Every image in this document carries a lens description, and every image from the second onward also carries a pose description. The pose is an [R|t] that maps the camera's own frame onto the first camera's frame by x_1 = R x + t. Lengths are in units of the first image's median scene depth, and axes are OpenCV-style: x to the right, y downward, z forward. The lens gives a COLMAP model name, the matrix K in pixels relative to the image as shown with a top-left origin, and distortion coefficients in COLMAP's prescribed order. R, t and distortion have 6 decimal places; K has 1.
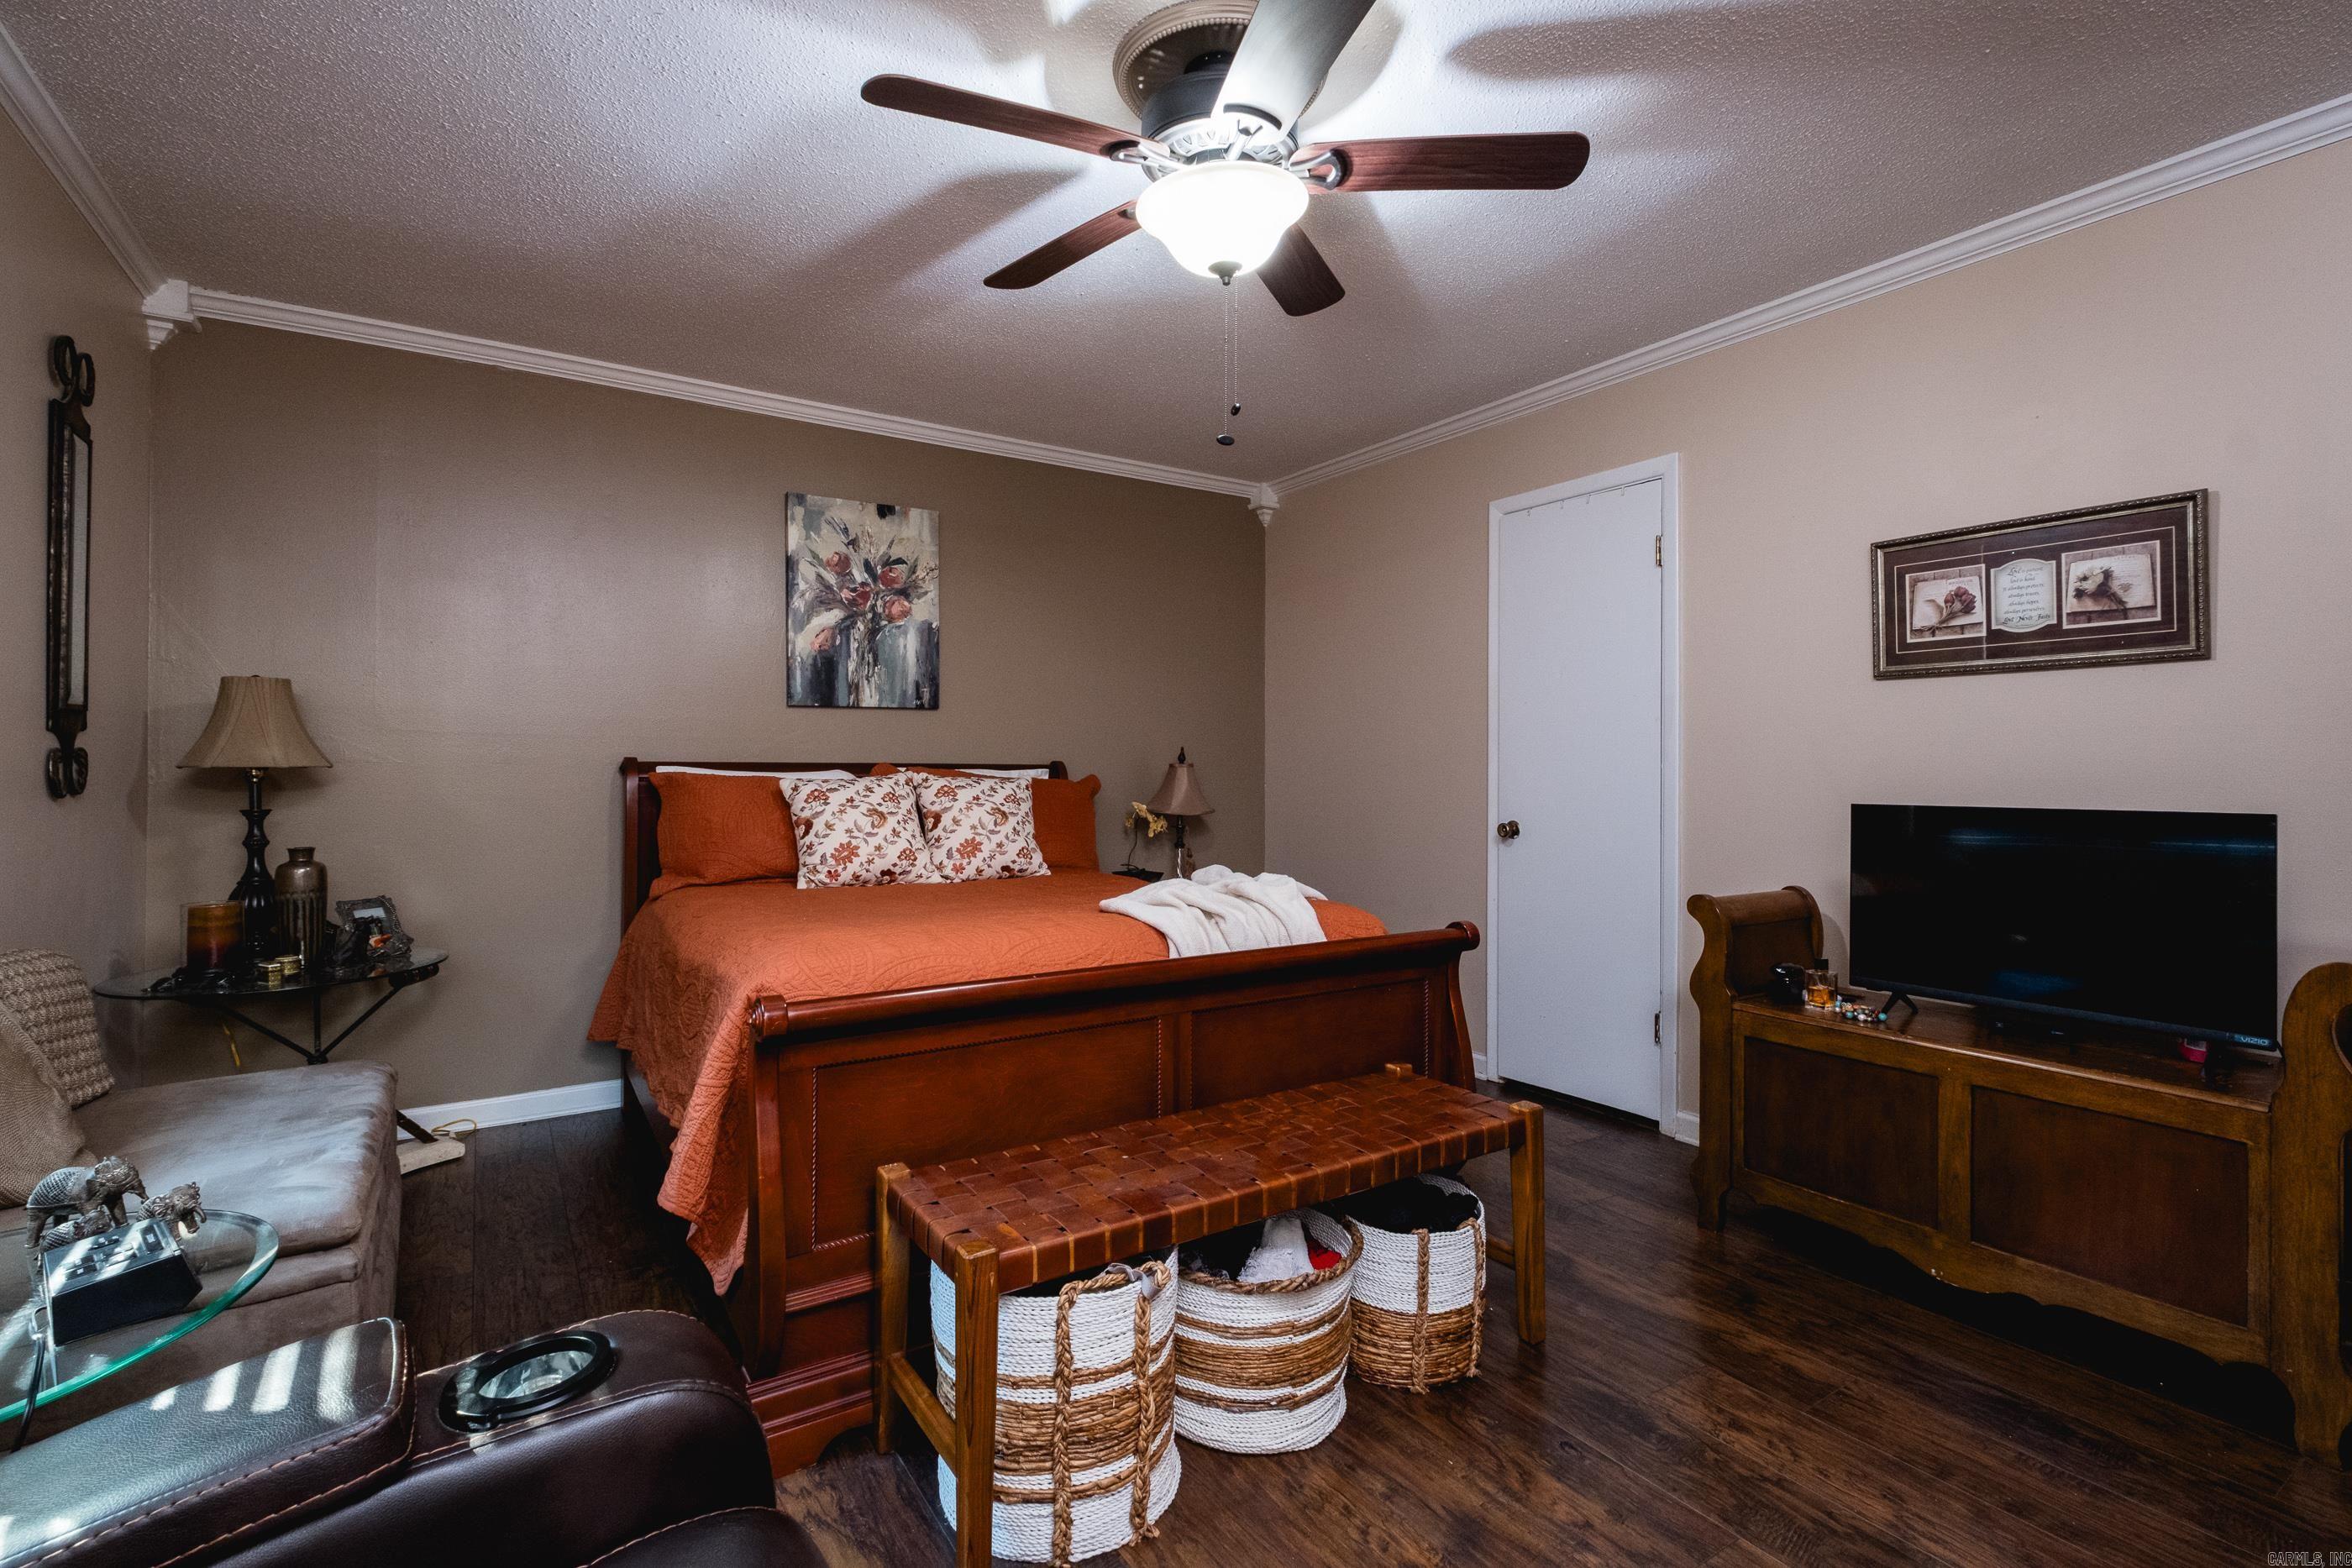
lens RADIAL K [[1064.4, 0, 1199.8], [0, 1064.4, 780.3], [0, 0, 1]] dist [-0.002131, -0.000808]
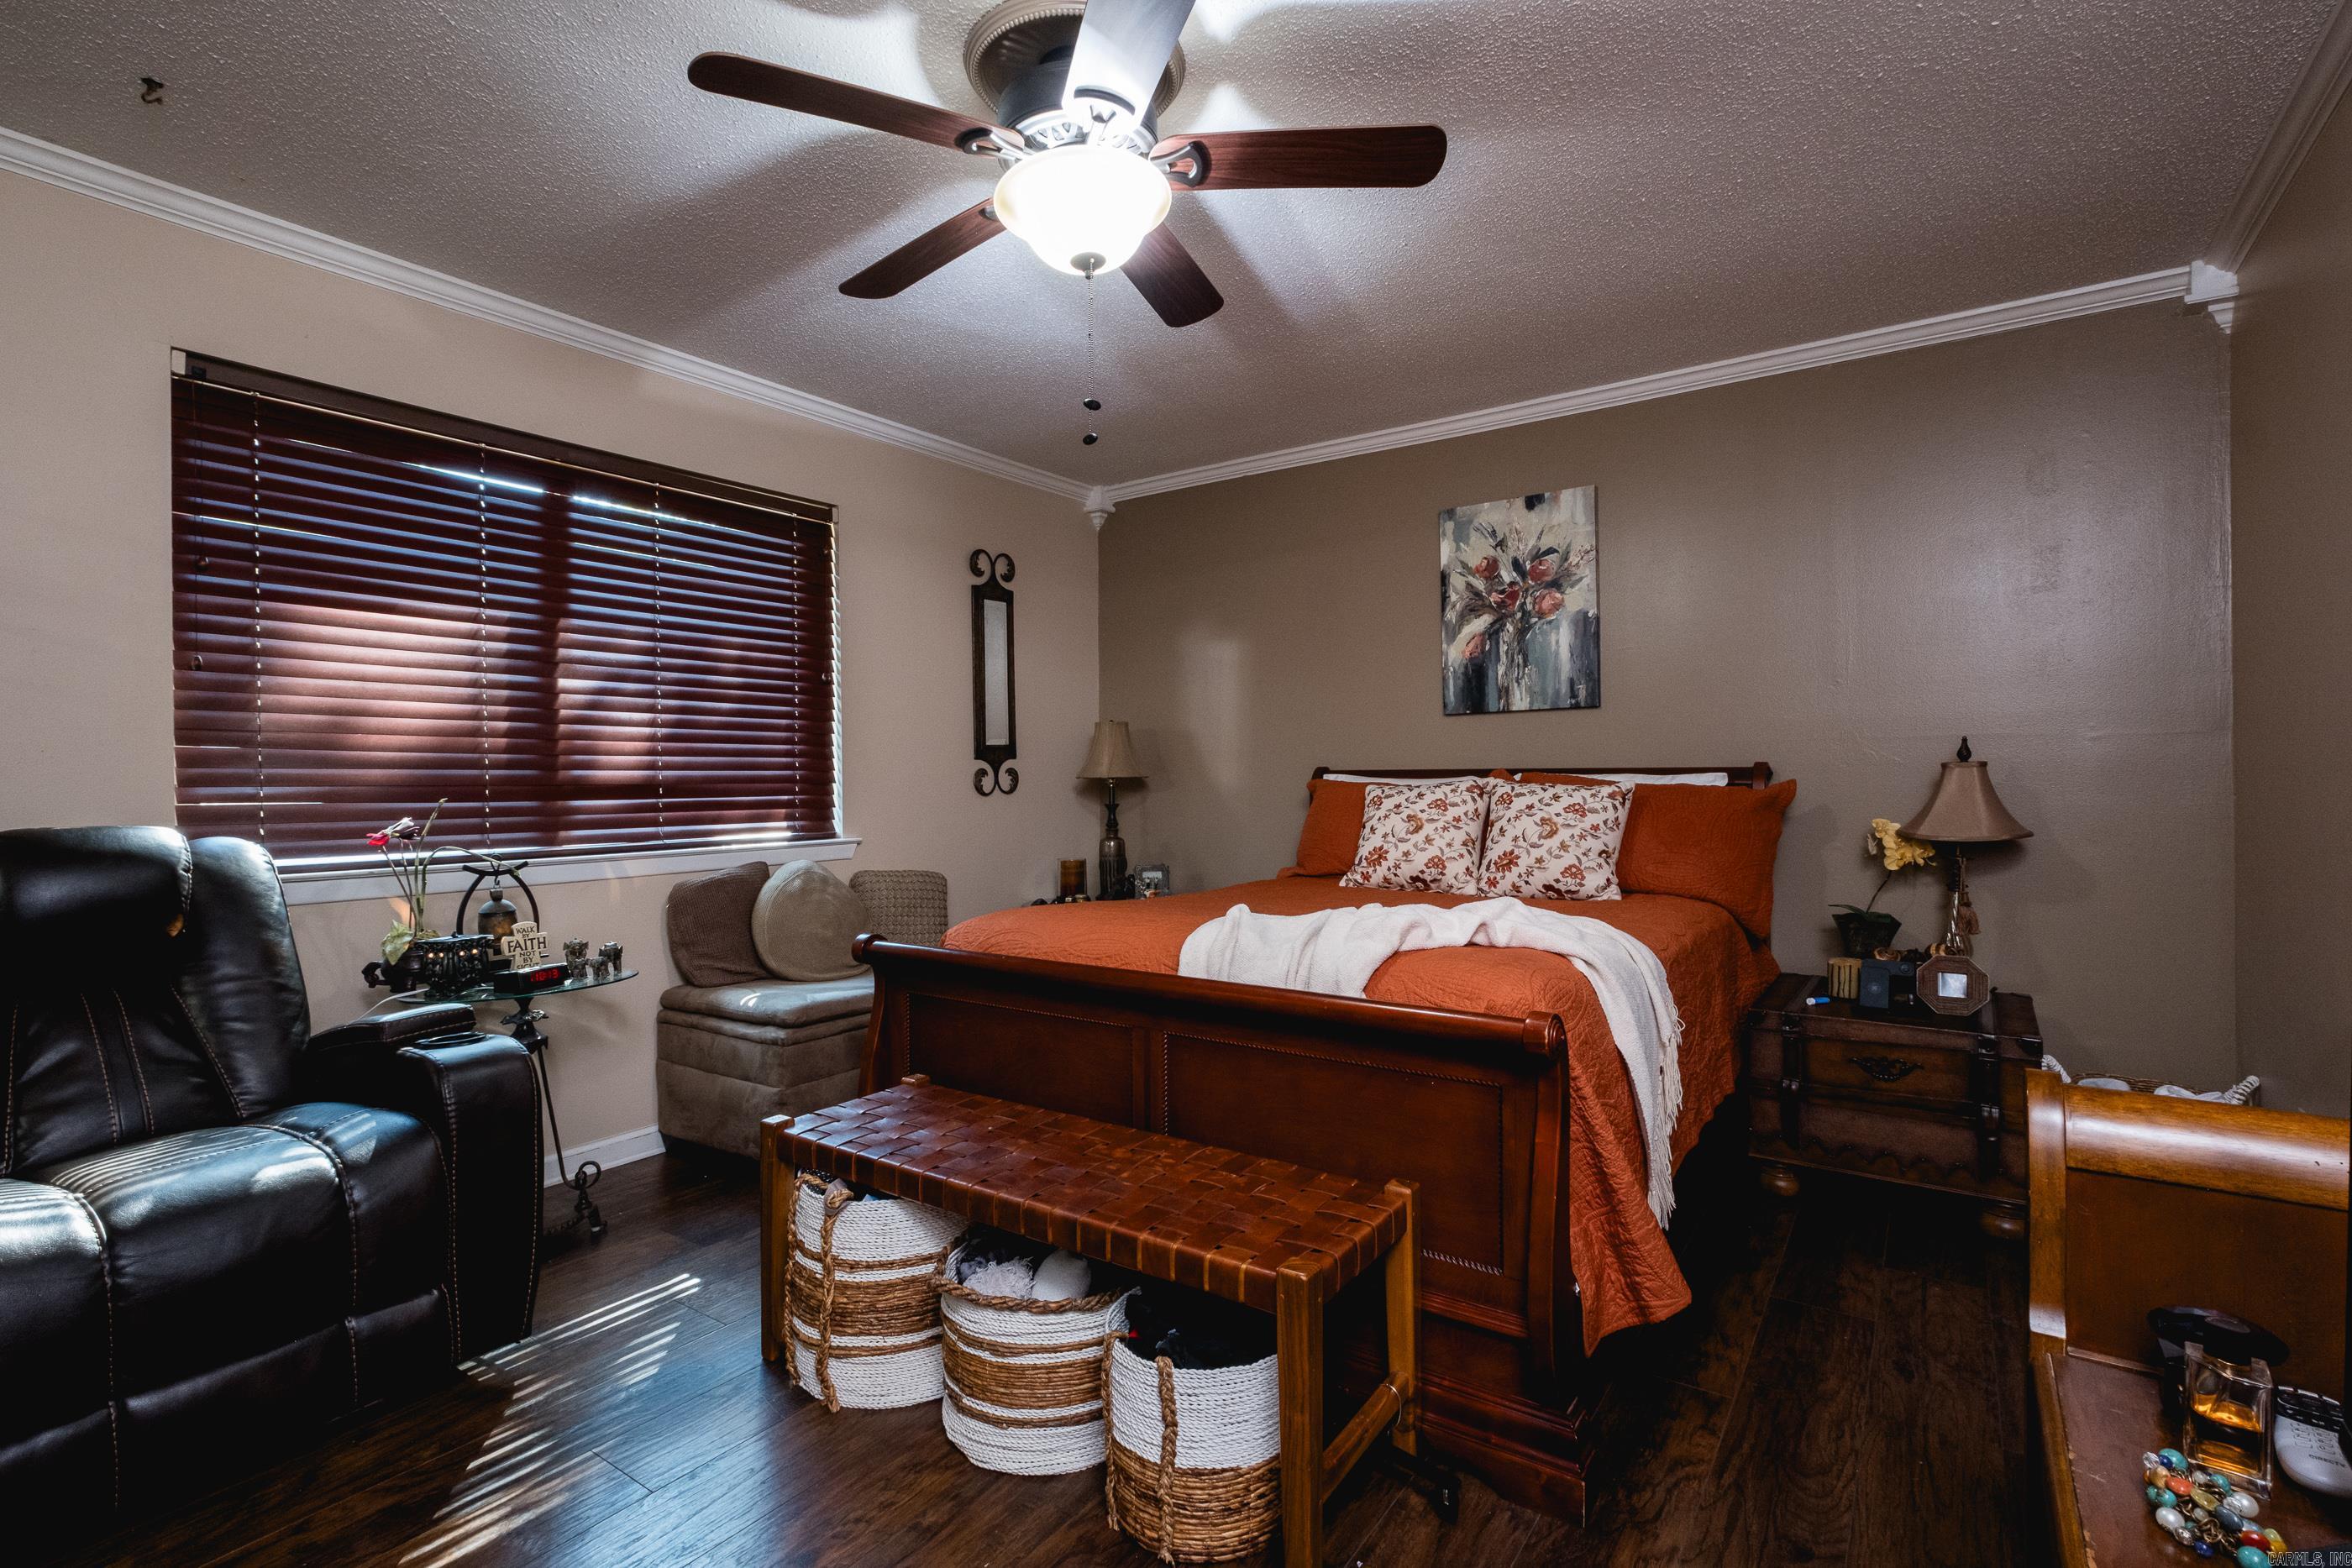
lens RADIAL K [[1078.2, 0, 1179.0], [0, 1078.2, 794.7], [0, 0, 1]] dist [-0.003490, -0.000399]
pose [[0.368674, 0.009296, -0.929512, 0.492644], [-0.001411, 0.999954, 0.009441, -0.001605], [0.929558, -0.002169, 0.368670, 0.363863]]
